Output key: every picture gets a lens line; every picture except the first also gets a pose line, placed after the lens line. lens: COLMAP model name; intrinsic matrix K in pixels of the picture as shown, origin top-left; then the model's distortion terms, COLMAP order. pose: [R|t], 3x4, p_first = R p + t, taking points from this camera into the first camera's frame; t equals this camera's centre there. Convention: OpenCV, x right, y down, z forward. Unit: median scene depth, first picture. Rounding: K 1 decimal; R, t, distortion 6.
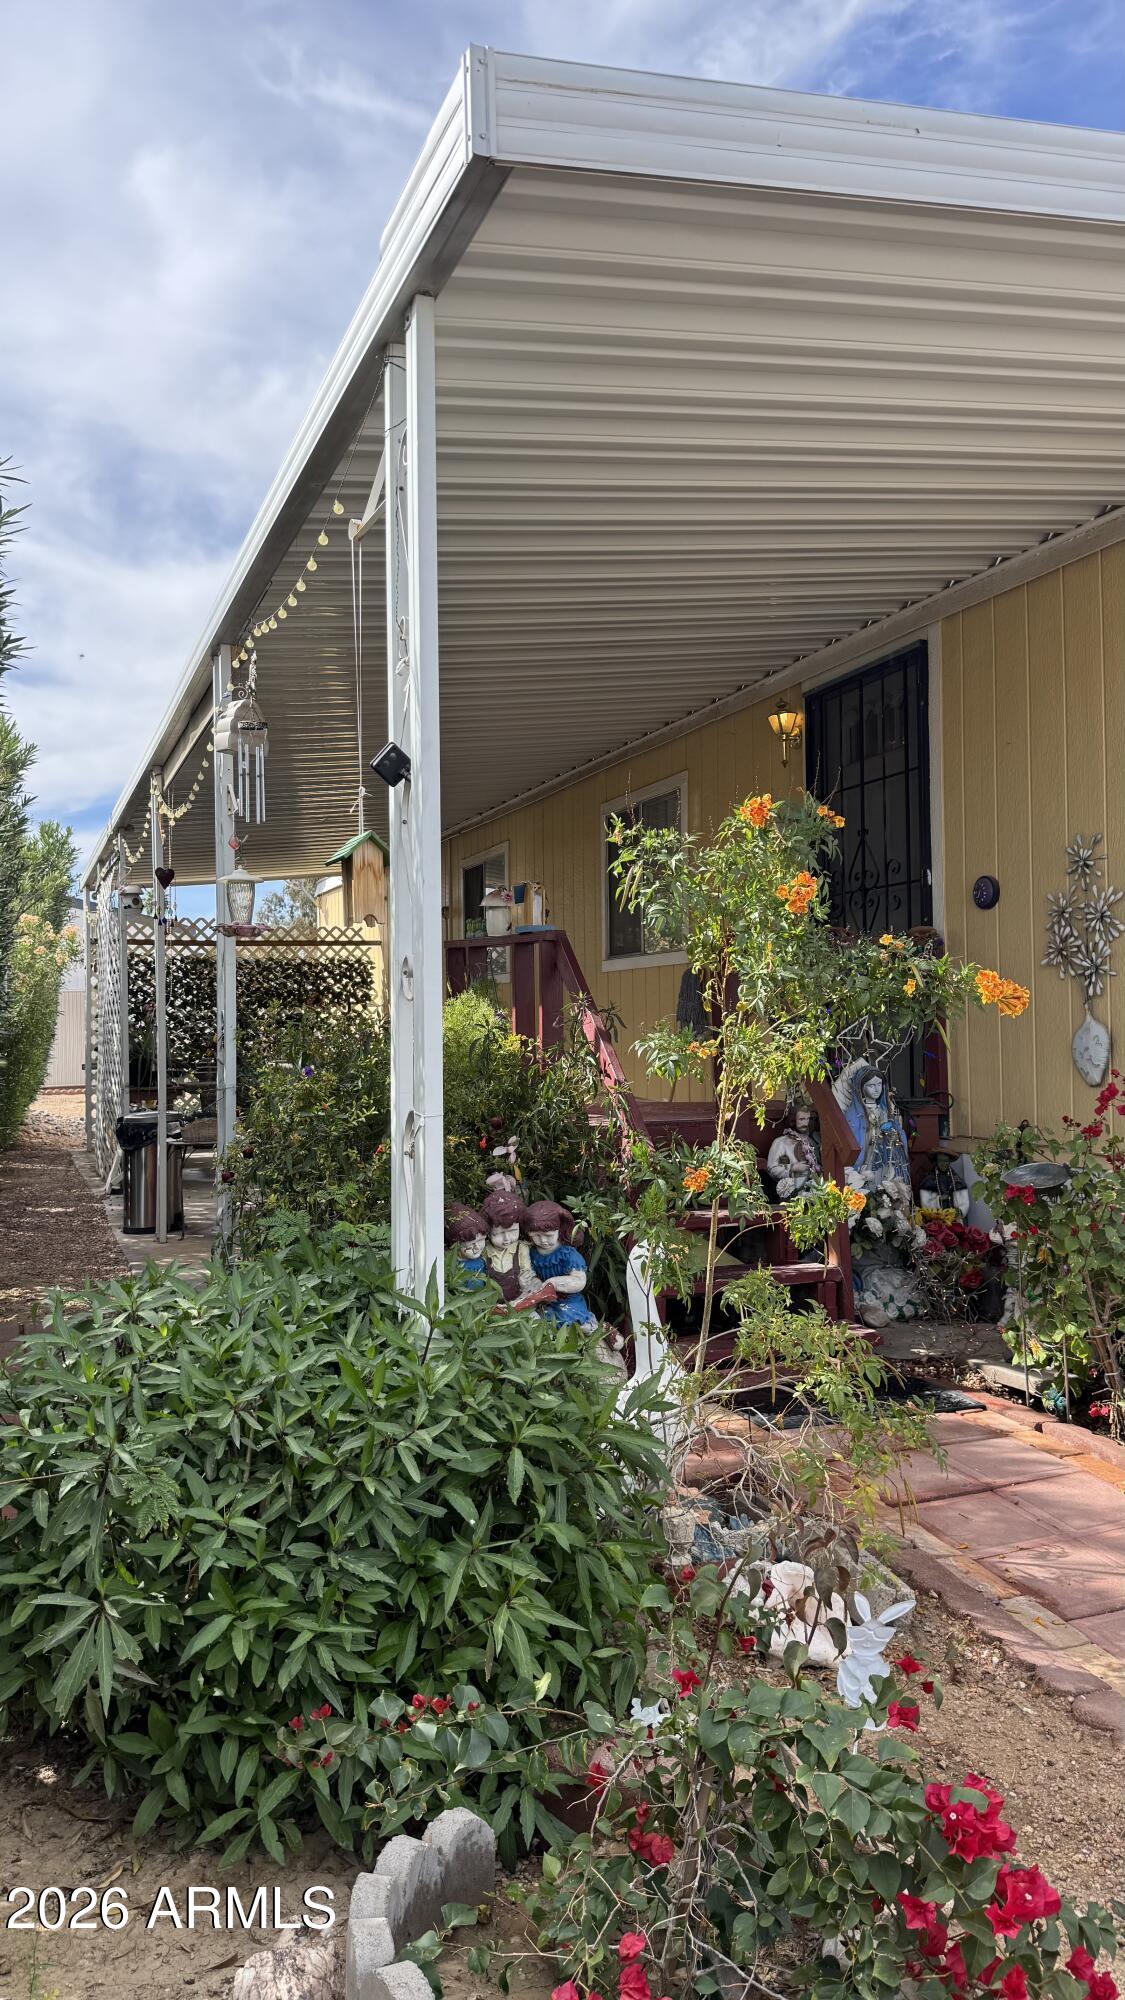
lens RADIAL K [[1374.7, 0, 568.5], [0, 1374.7, 1001.1], [0, 0, 1]] dist [0.162146, -0.294837]
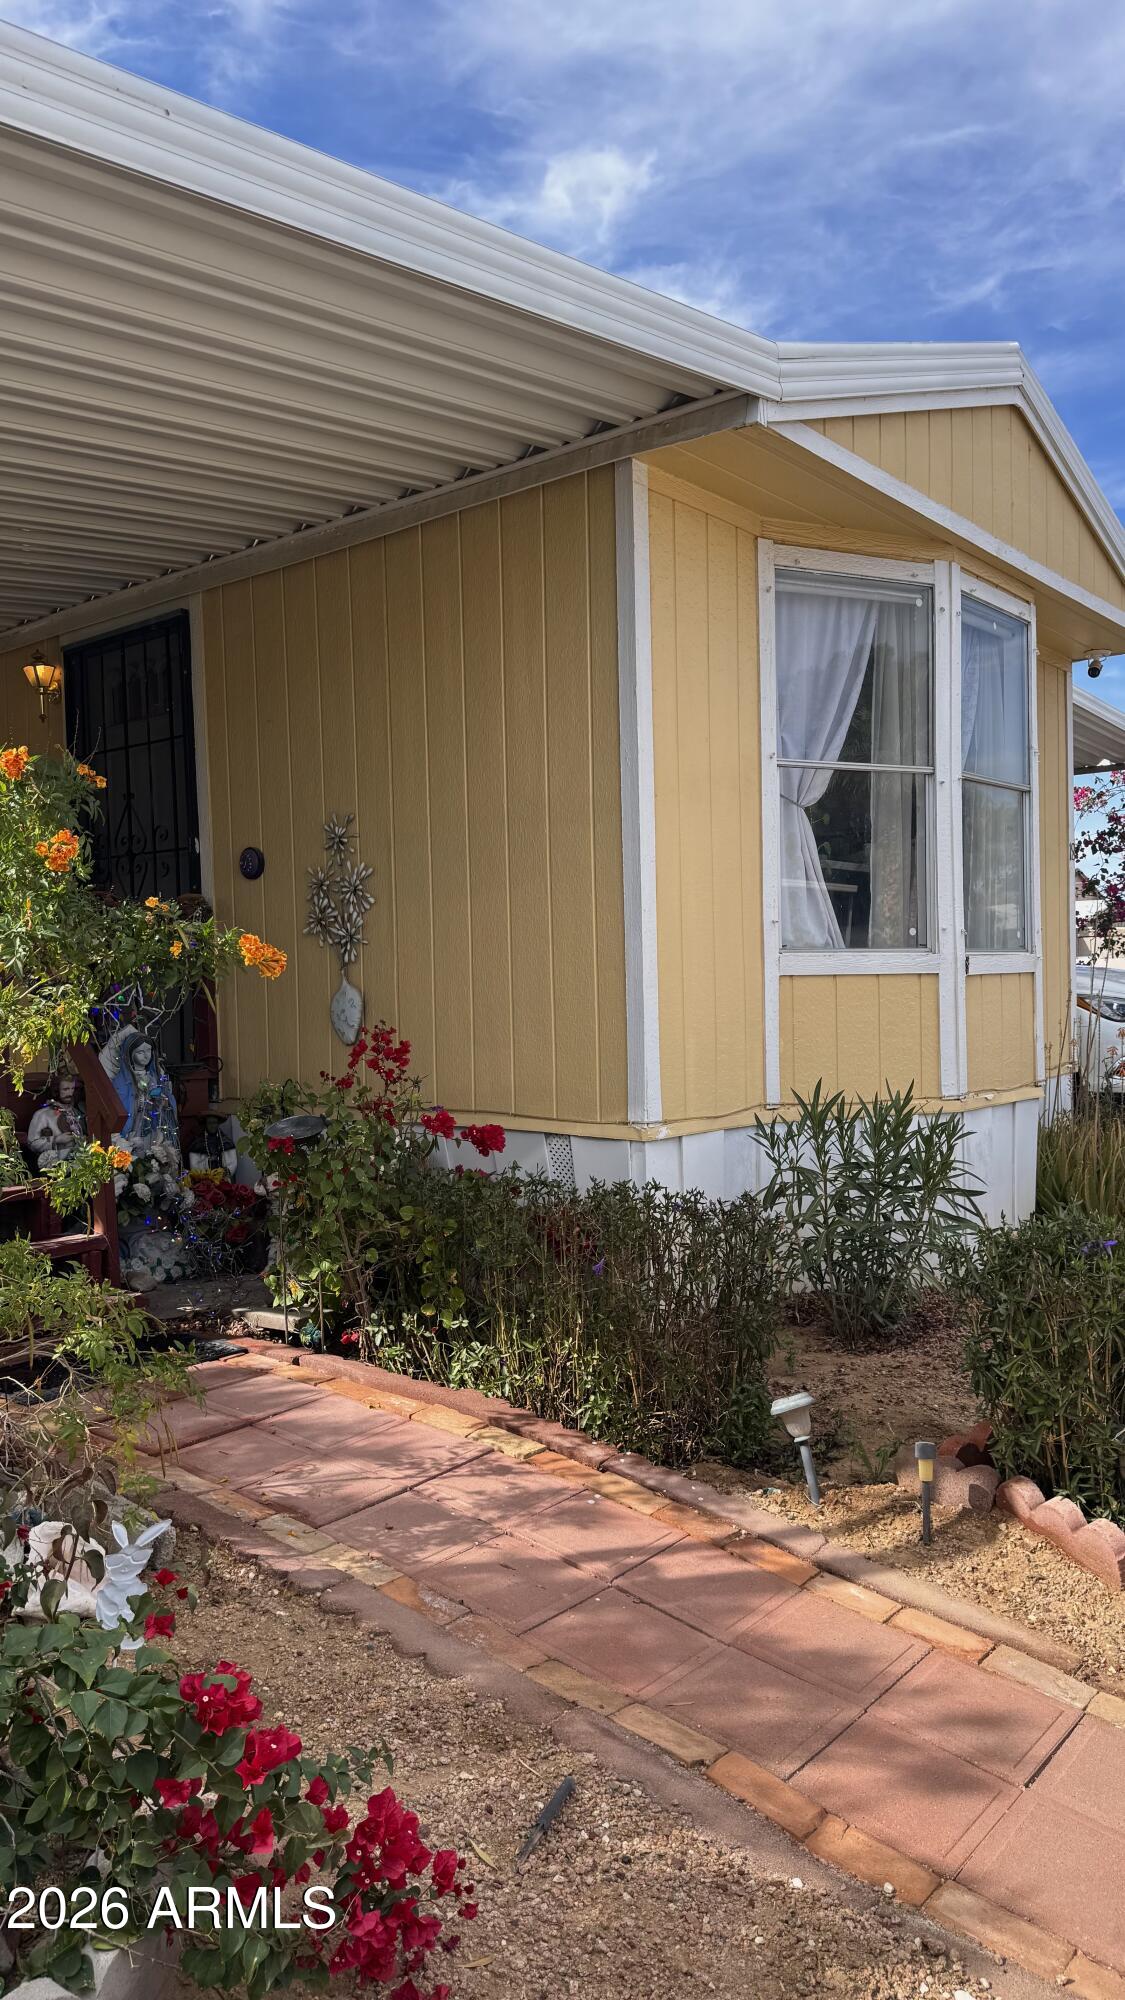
lens RADIAL K [[1374.7, 0, 568.5], [0, 1374.7, 1001.1], [0, 0, 1]] dist [0.162146, -0.294837]
pose [[0.872068, -0.010555, 0.489270, -0.002579], [0.001234, 0.999812, 0.019368, 0.007151], [-0.489383, -0.016287, 0.871917, -0.028978]]
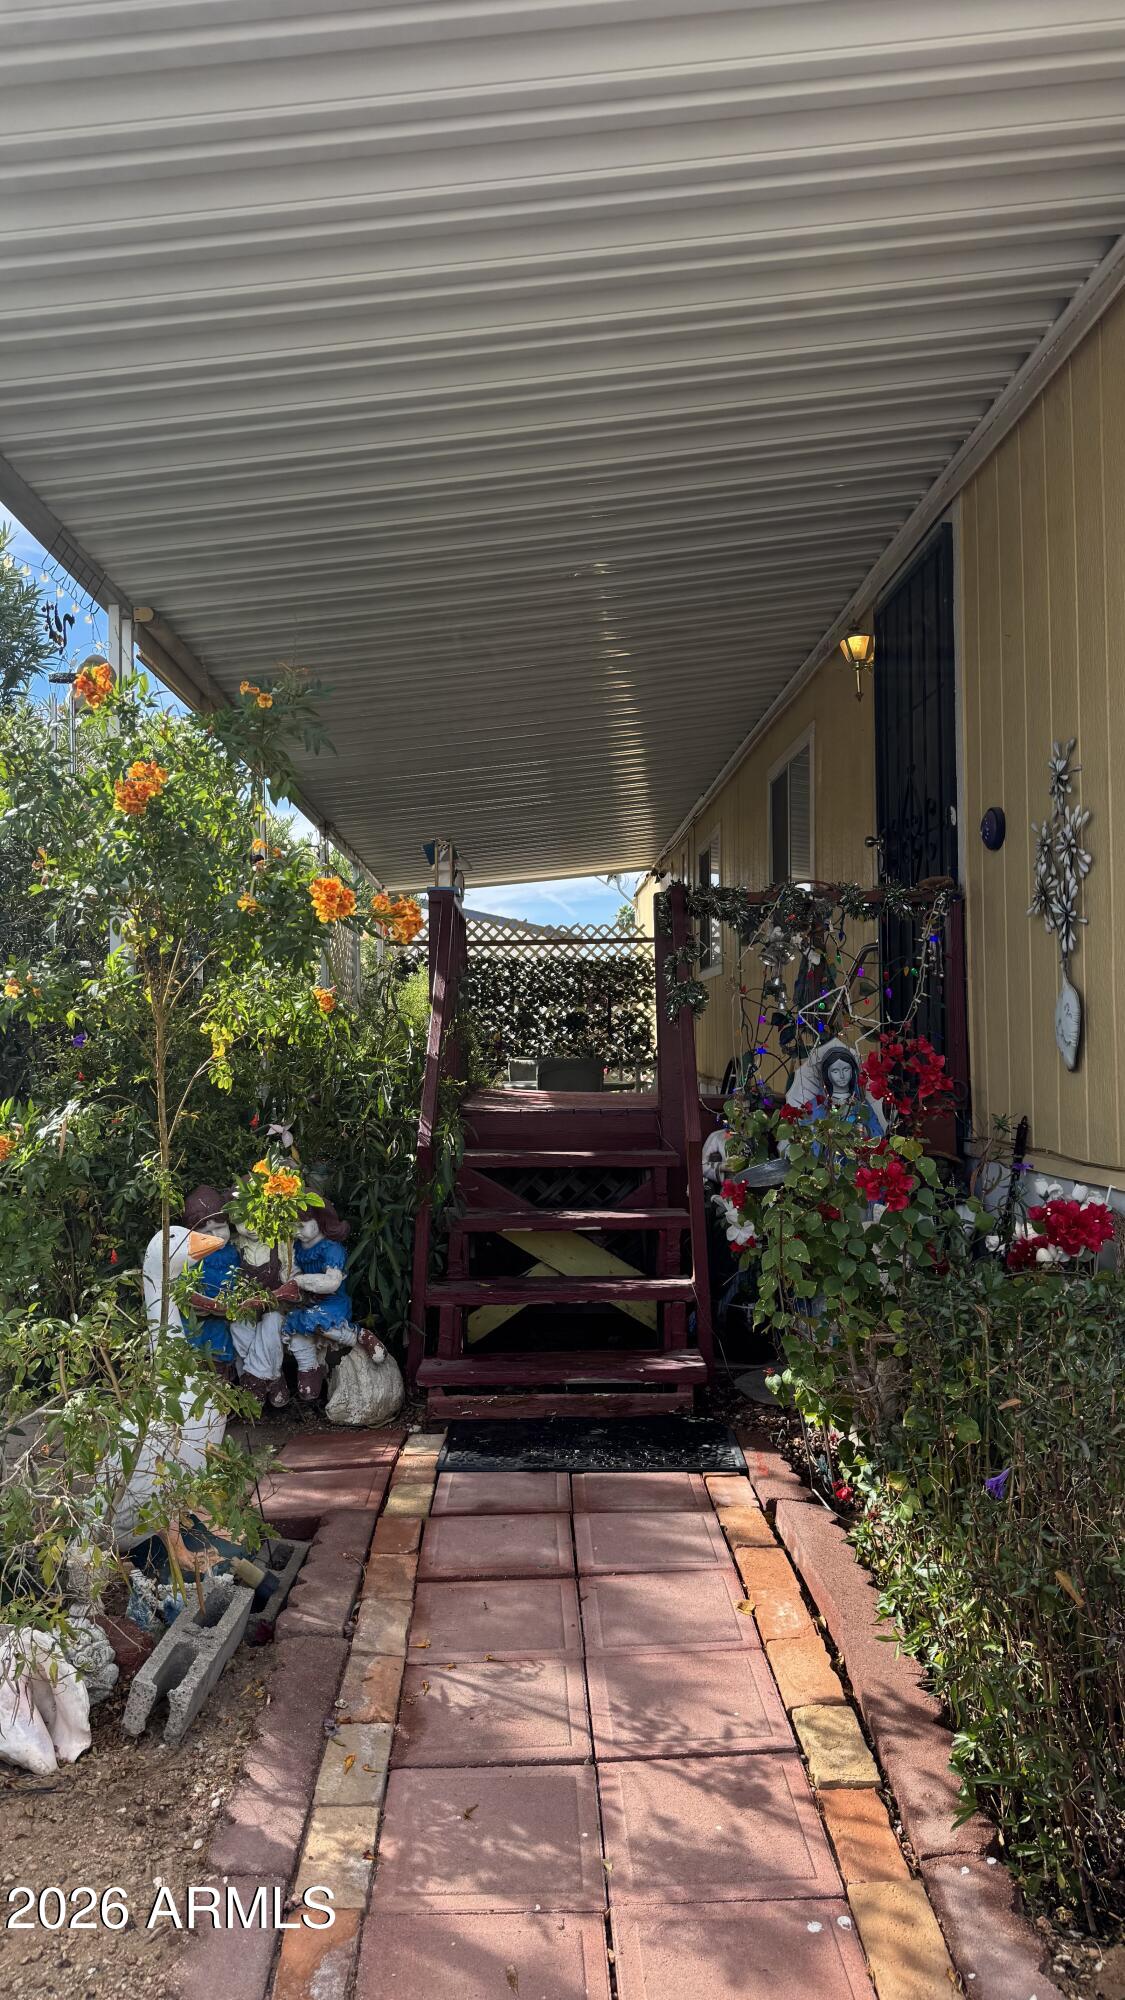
lens RADIAL K [[1374.7, 0, 568.5], [0, 1374.7, 1001.1], [0, 0, 1]] dist [0.162146, -0.294837]
pose [[0.938963, -0.004898, -0.343983, 0.483292], [0.001560, 0.999949, -0.009981, 0.038175], [0.344015, 0.008835, 0.938923, 0.245857]]
